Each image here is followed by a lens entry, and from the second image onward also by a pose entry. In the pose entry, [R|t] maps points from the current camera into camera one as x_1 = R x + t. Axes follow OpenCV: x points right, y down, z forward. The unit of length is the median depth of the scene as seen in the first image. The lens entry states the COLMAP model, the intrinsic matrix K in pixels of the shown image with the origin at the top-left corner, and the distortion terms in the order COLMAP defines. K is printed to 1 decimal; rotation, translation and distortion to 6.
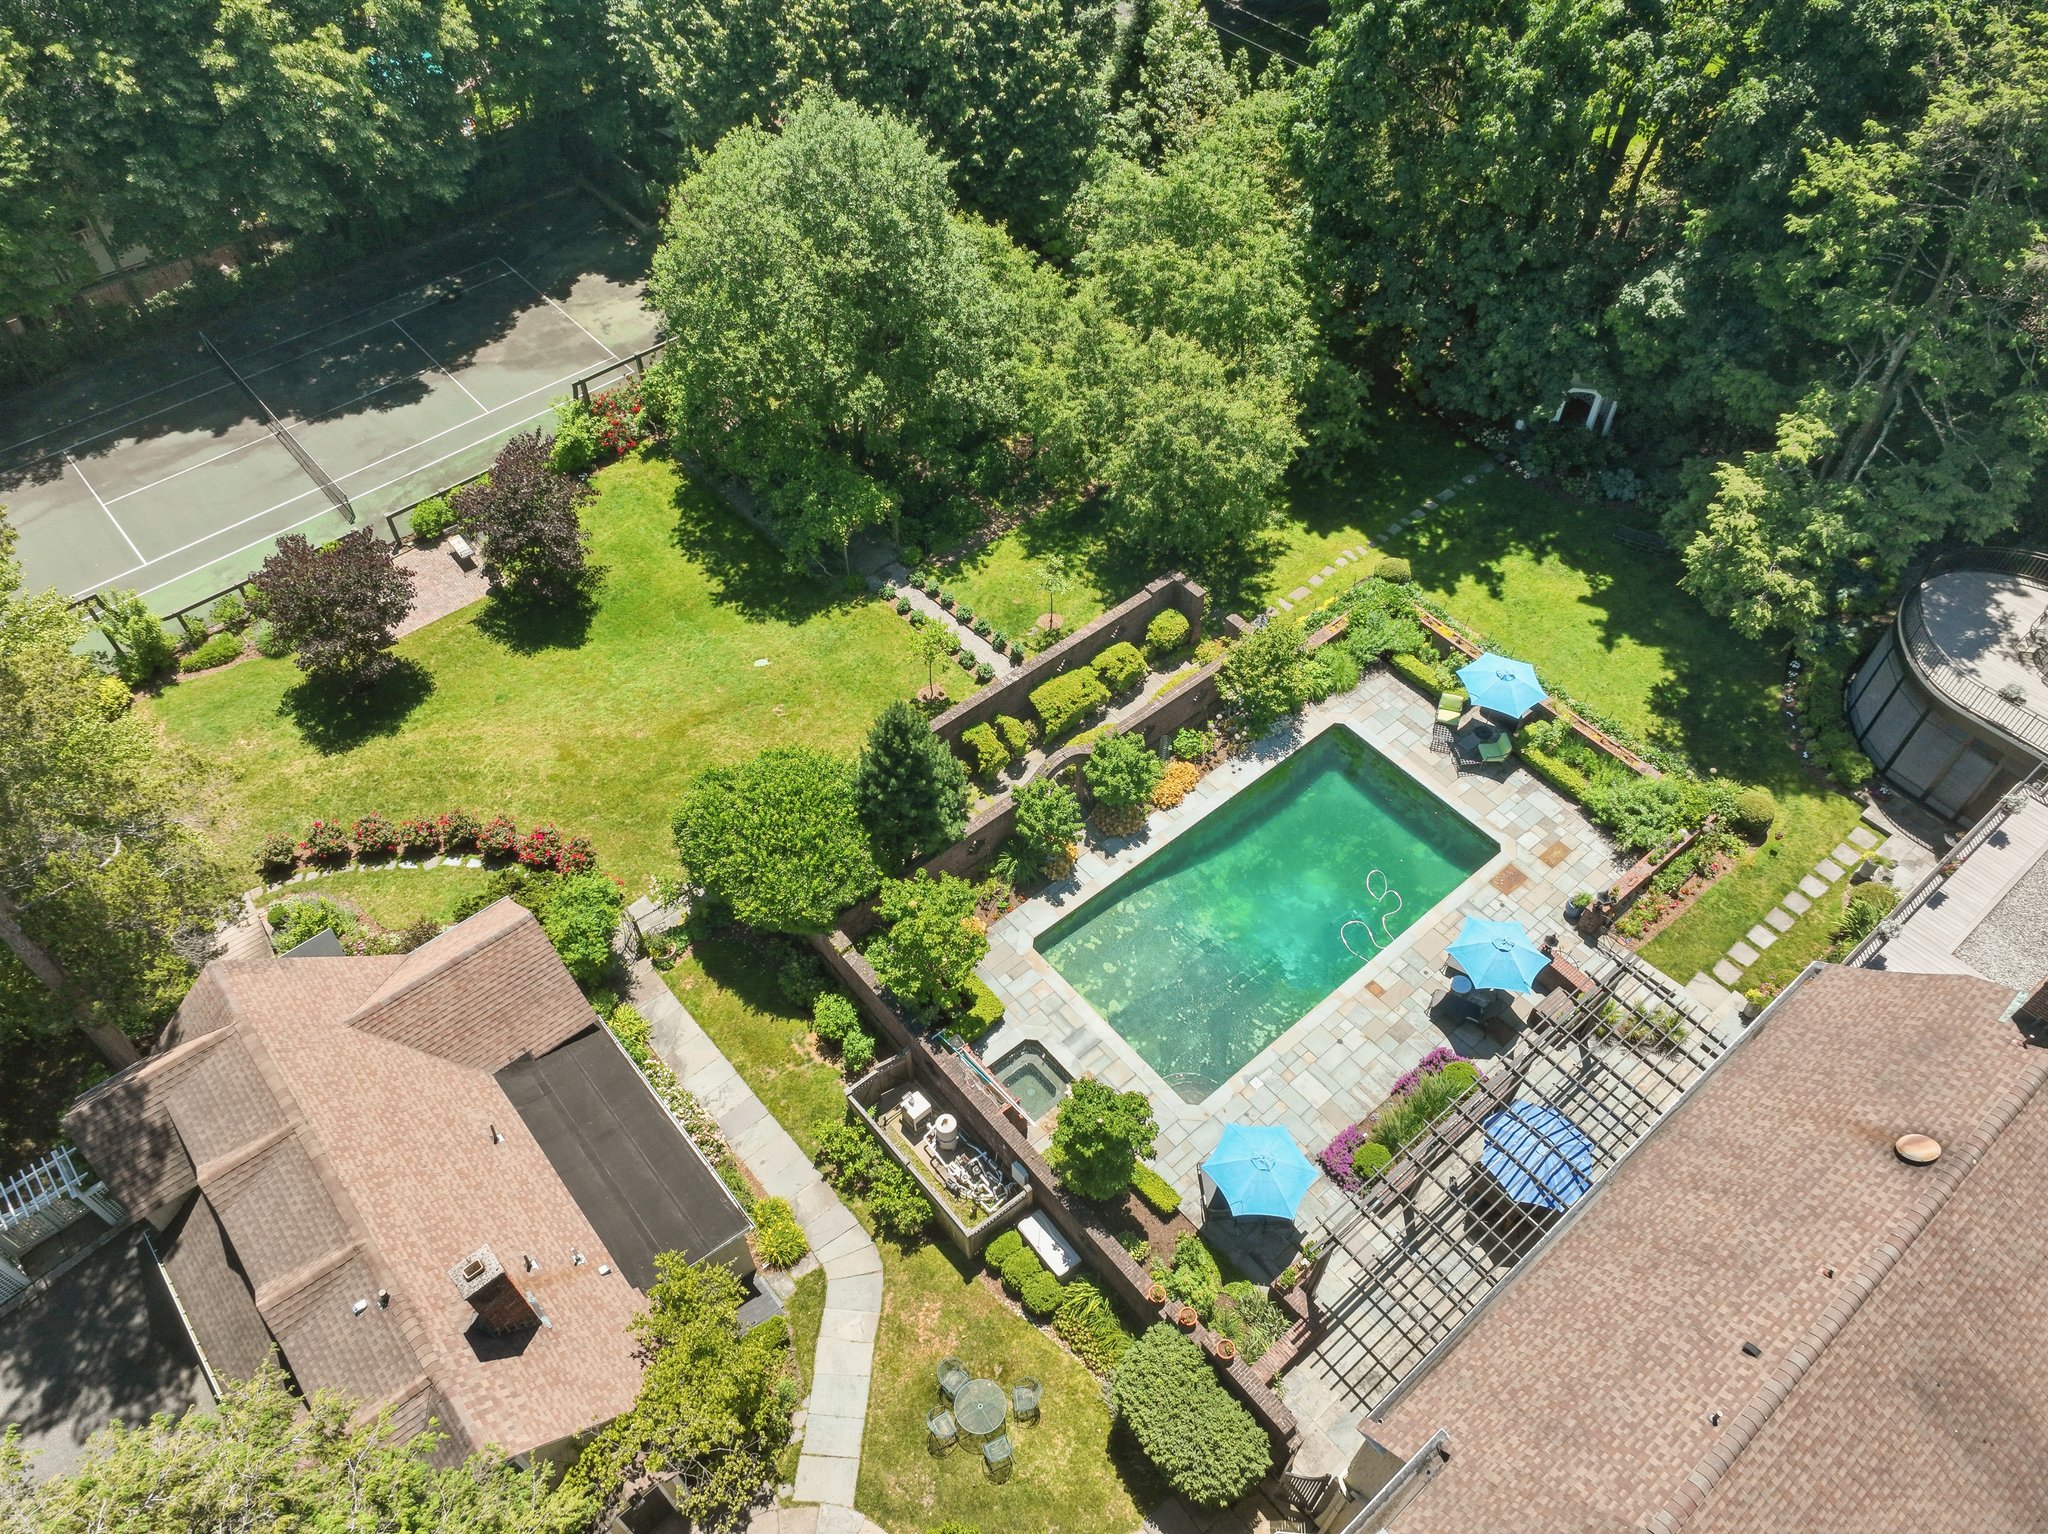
lens RADIAL K [[1476.2, 0, 1024.0], [0, 1476.2, 767.0], [0, 0, 1]] dist [0.002369, -0.000239]
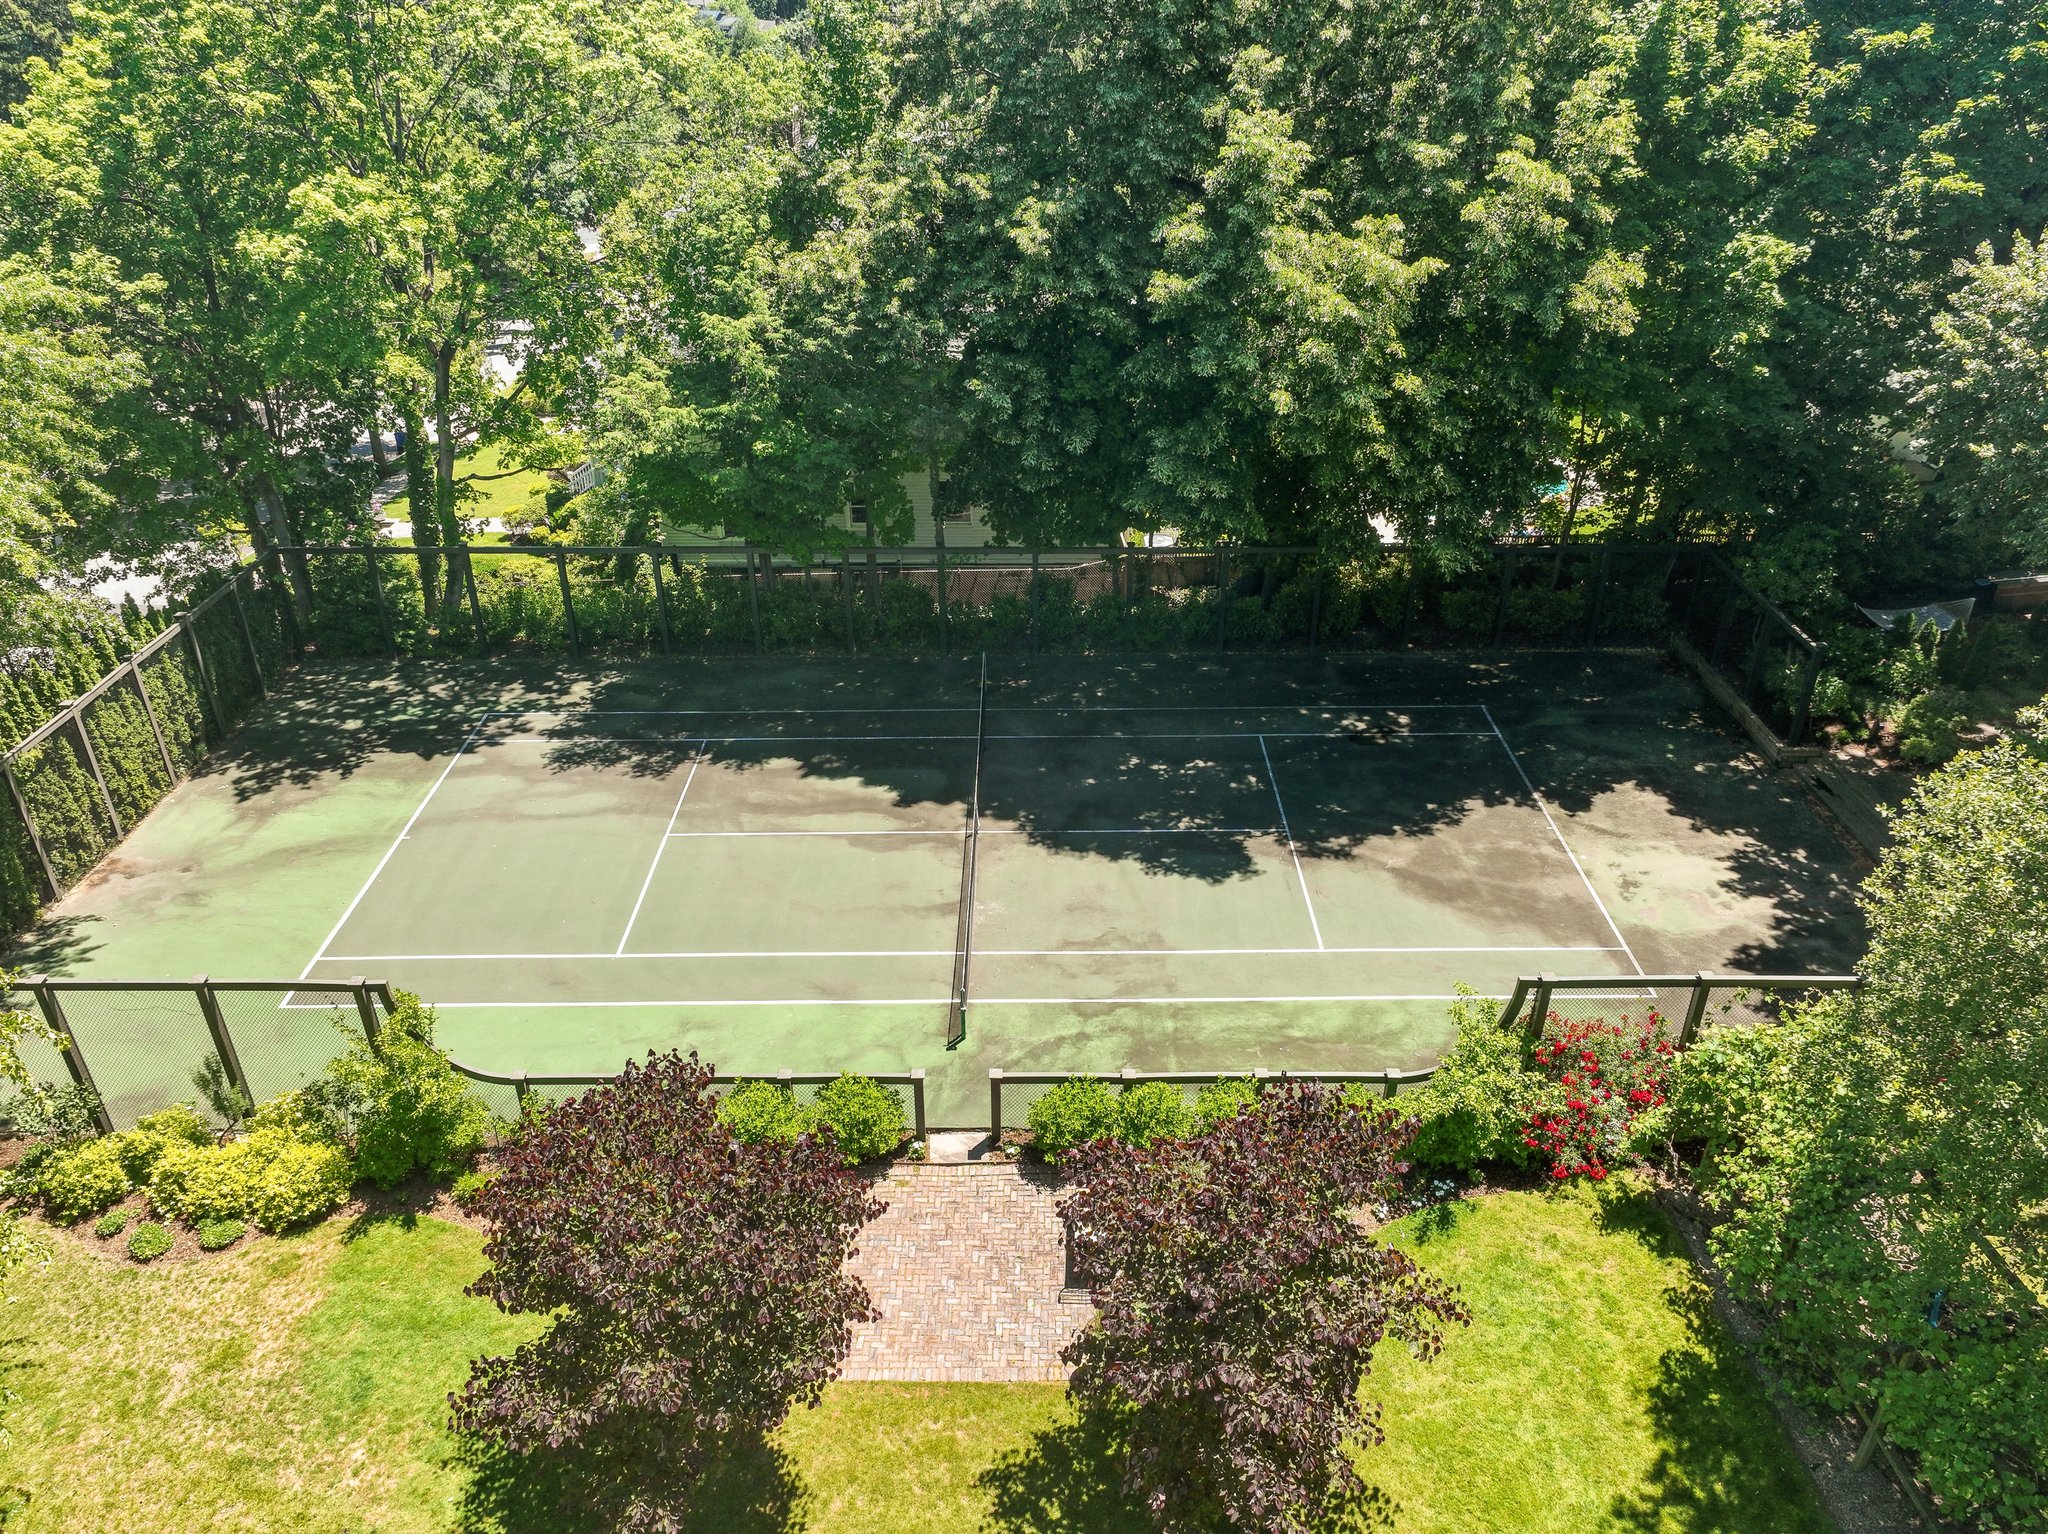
lens RADIAL K [[1476.2, 0, 1024.0], [0, 1476.2, 767.0], [0, 0, 1]] dist [0.002369, -0.000239]
pose [[0.754463, 0.323900, -0.570855, -0.190033], [-0.498578, 0.848473, -0.177520, -0.164228], [0.426857, 0.418547, 0.801630, 0.571064]]
